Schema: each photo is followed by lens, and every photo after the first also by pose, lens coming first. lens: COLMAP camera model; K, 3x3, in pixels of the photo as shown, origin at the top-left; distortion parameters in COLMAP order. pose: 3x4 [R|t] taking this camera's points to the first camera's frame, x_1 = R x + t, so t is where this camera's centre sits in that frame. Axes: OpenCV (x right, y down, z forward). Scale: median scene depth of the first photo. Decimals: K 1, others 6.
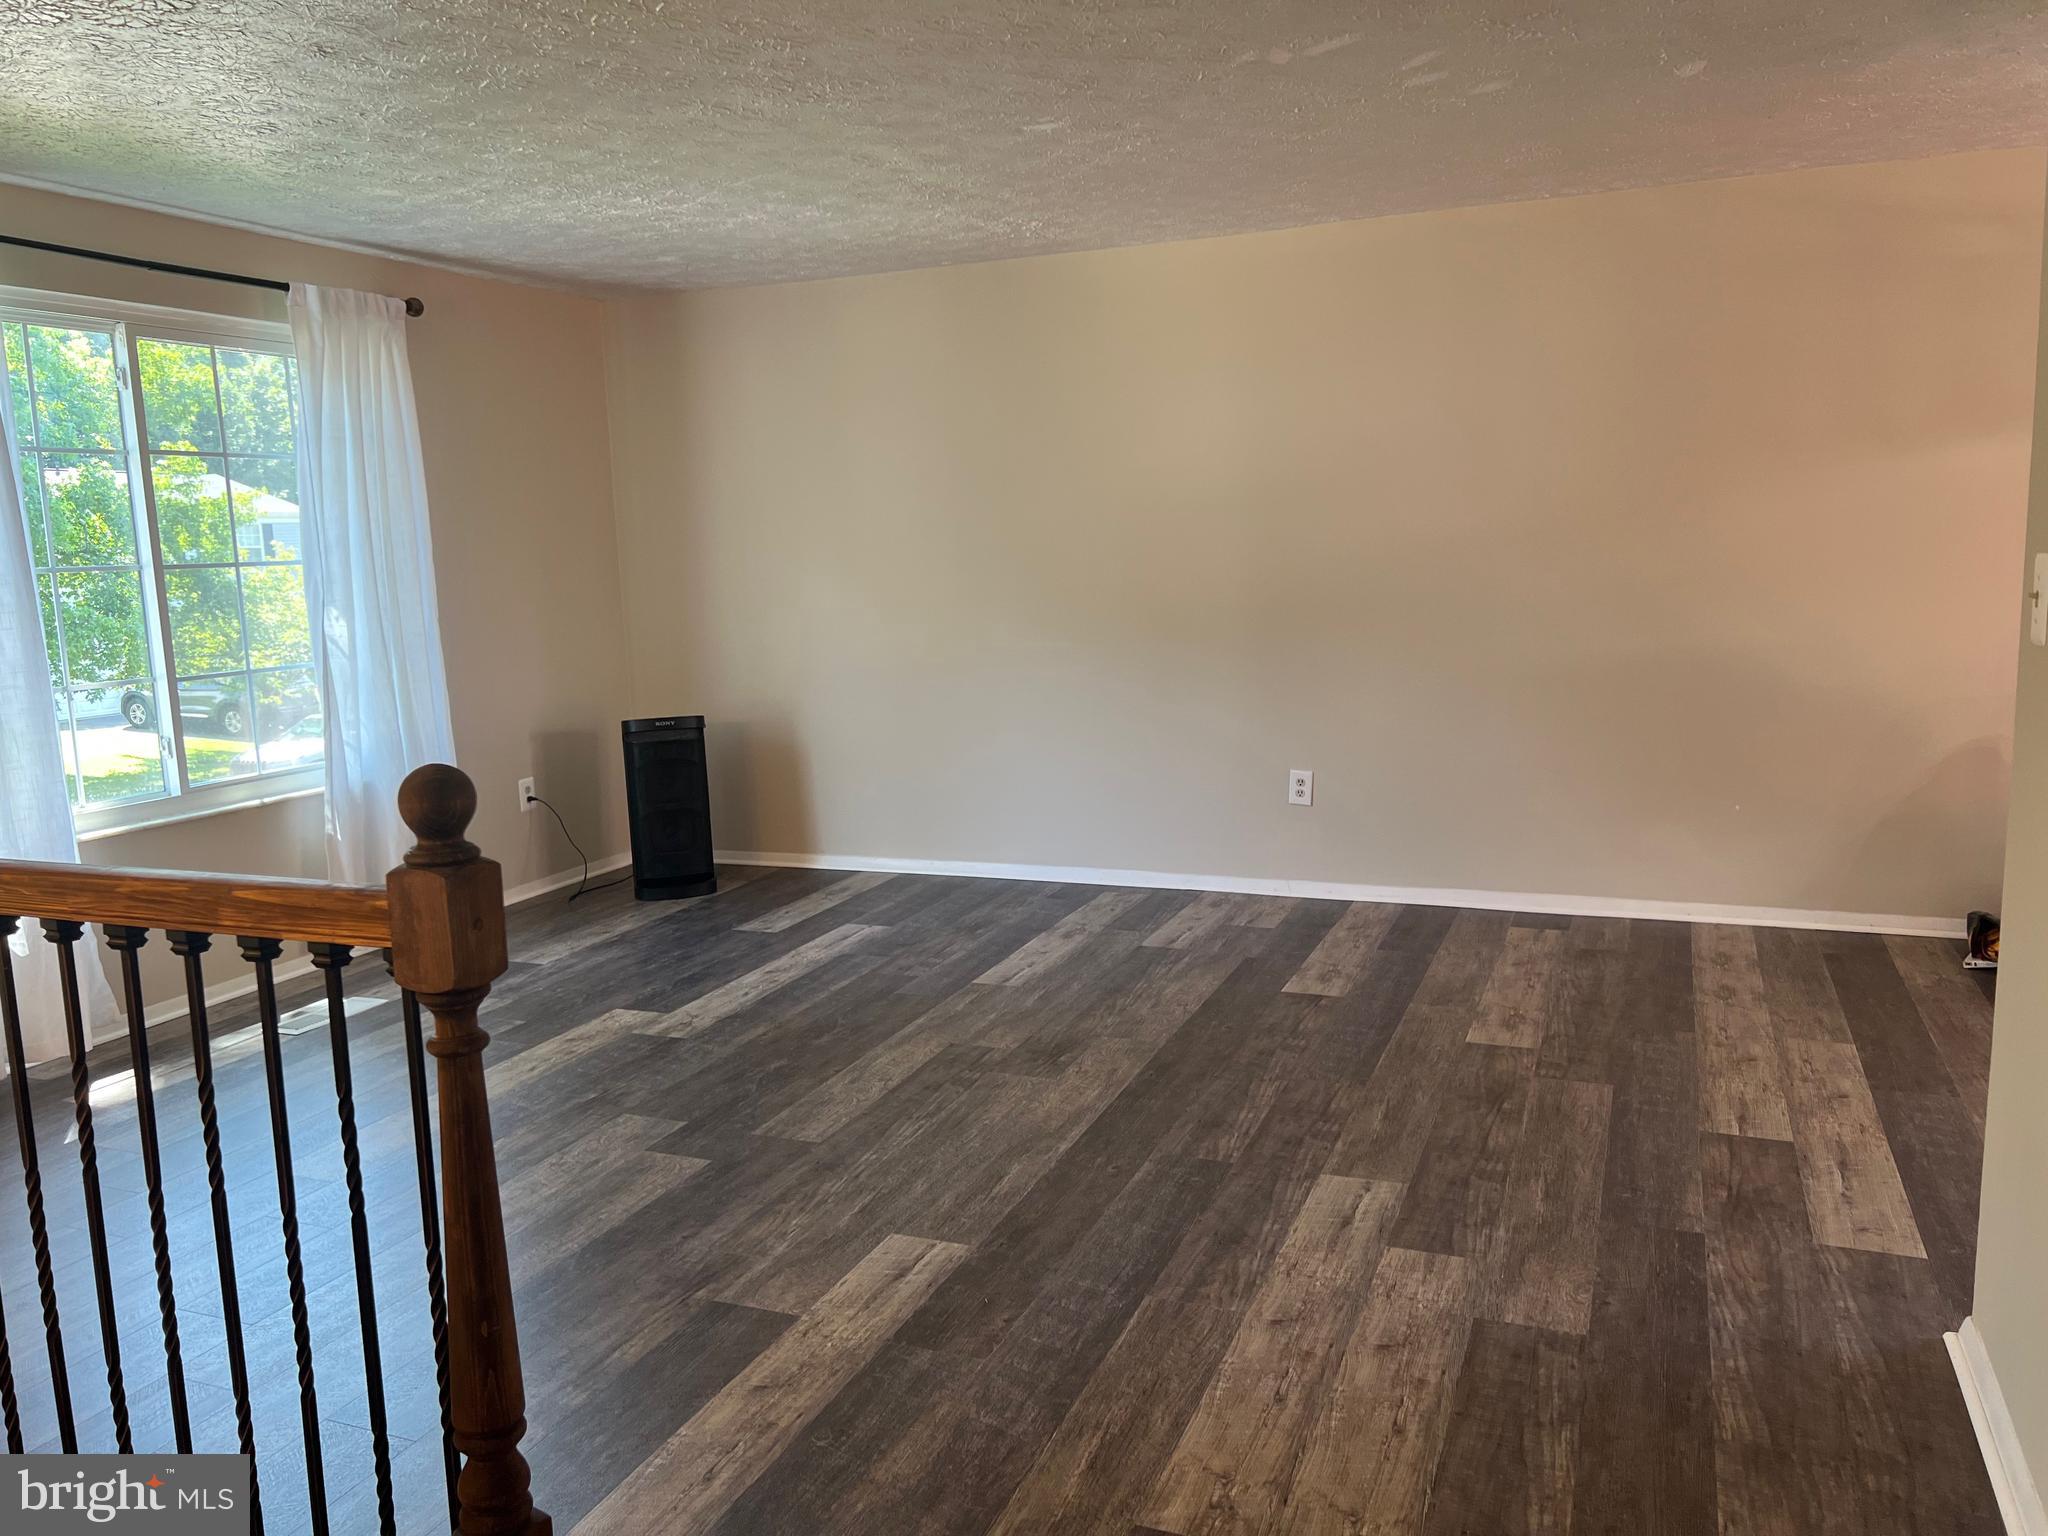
lens RADIAL K [[1593.7, 0, 1024.0], [0, 1593.7, 768.0], [0, 0, 1]] dist [0.060601, -0.073543]
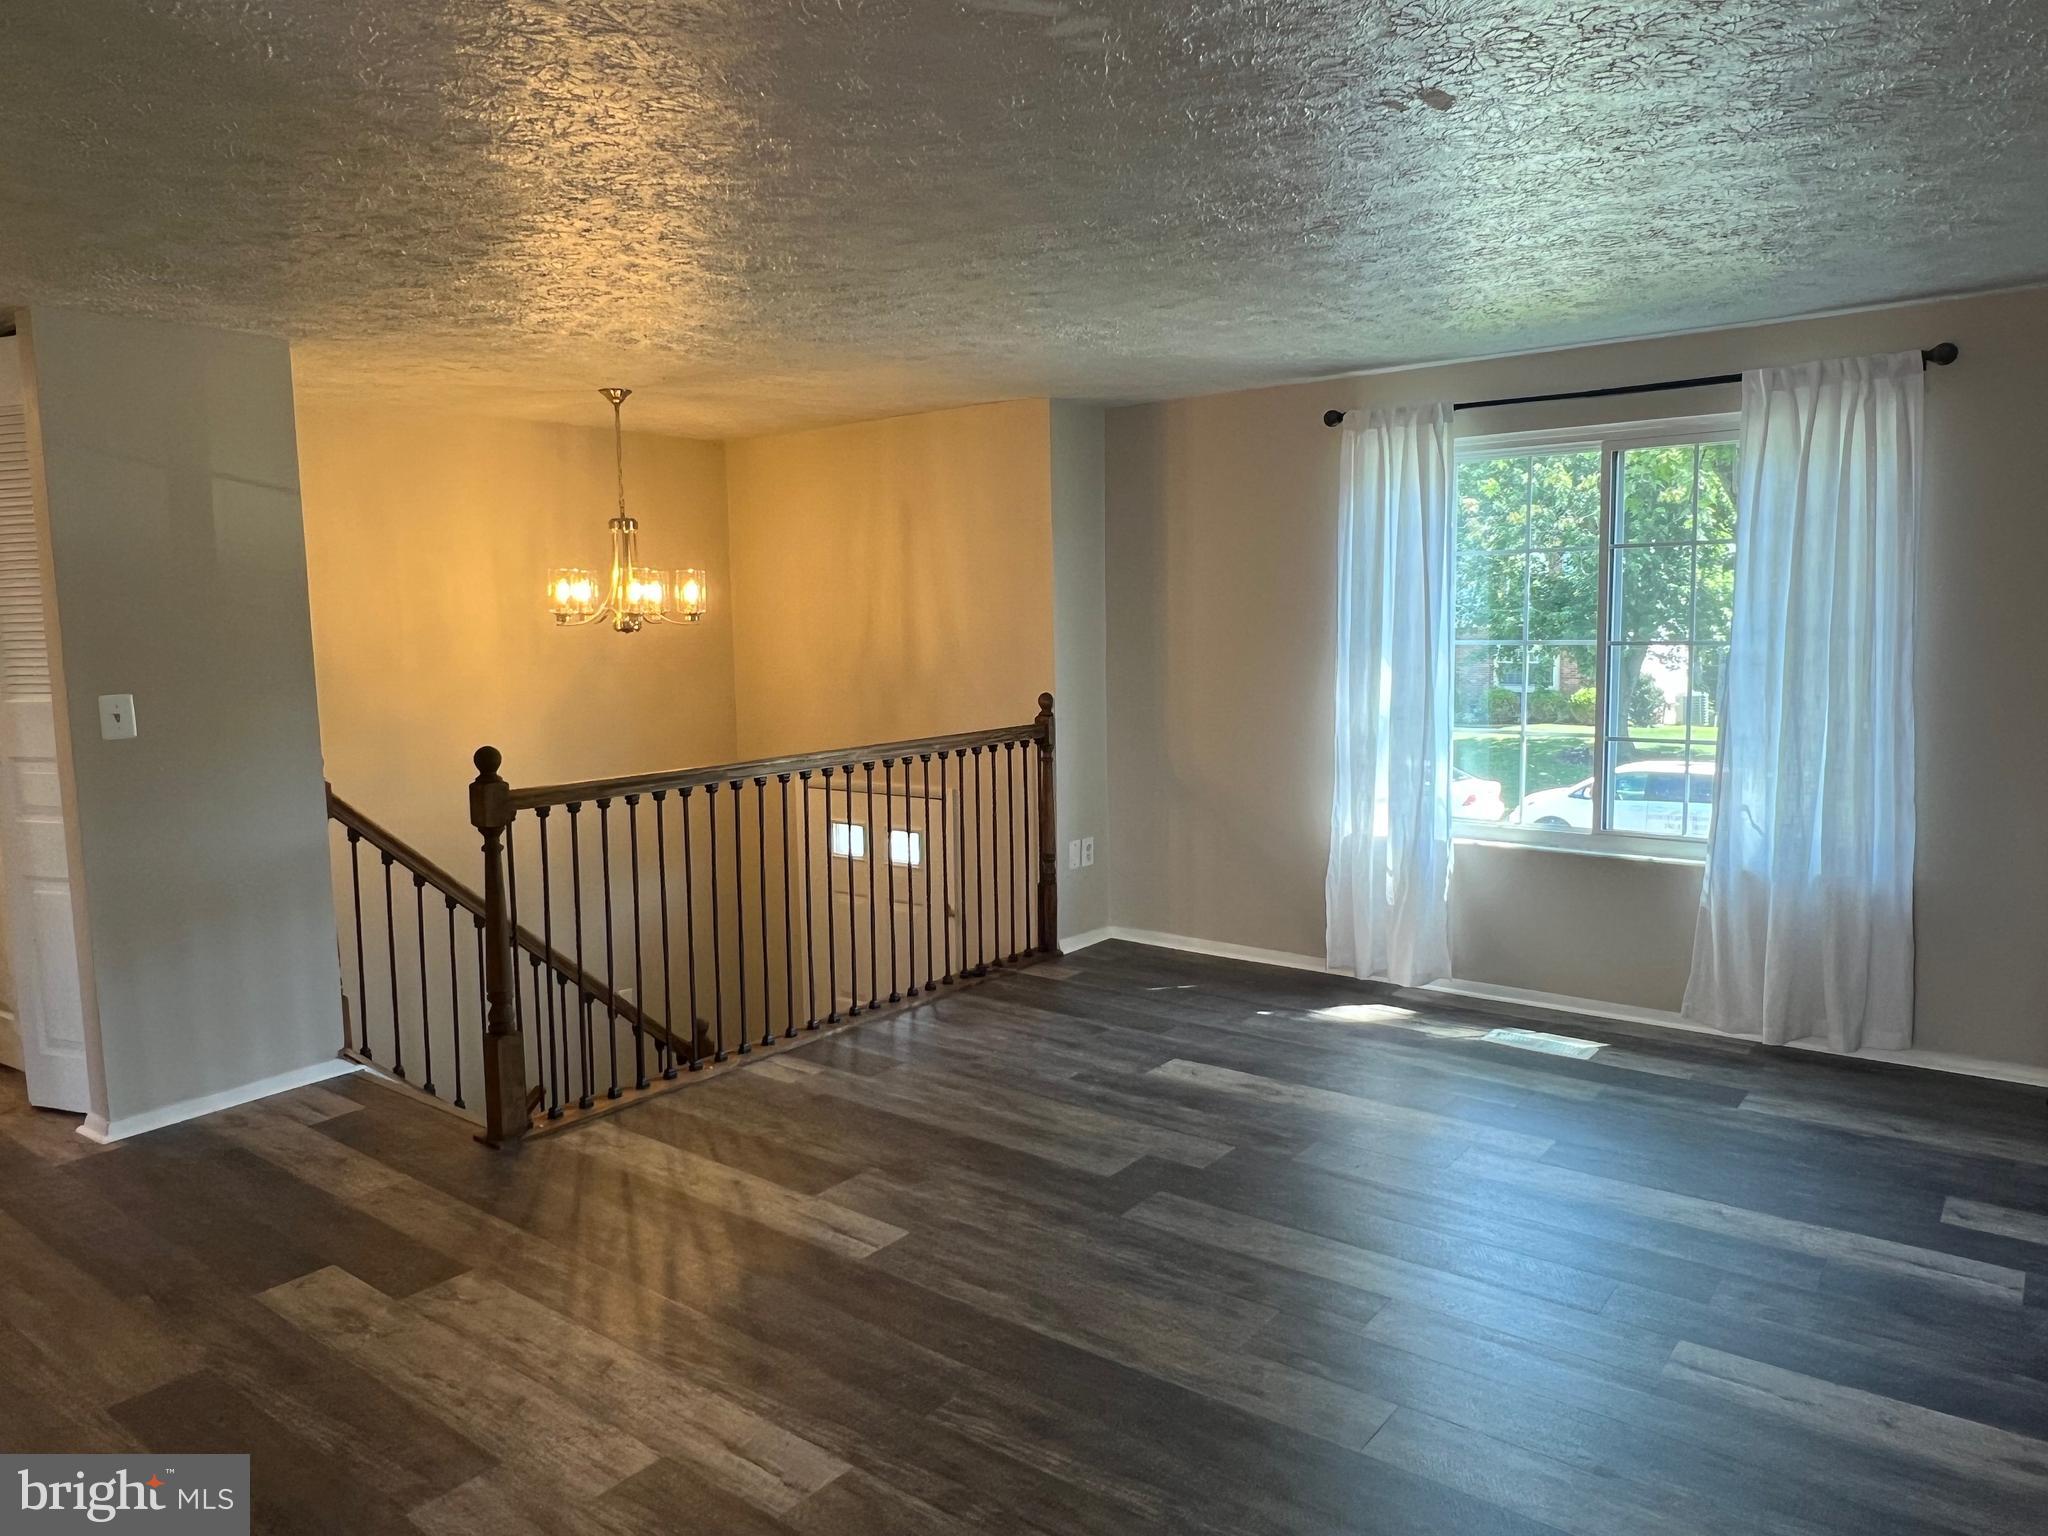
lens RADIAL K [[1400.9, 0, 1024.0], [0, 1400.9, 768.0], [0, 0, 1]] dist [0.006389, 0.001693]
pose [[-0.288431, 0.149930, -0.945690, 0.763573], [-0.107719, 0.976314, 0.187639, -0.241419], [0.951422, 0.155989, -0.265449, 1.164195]]
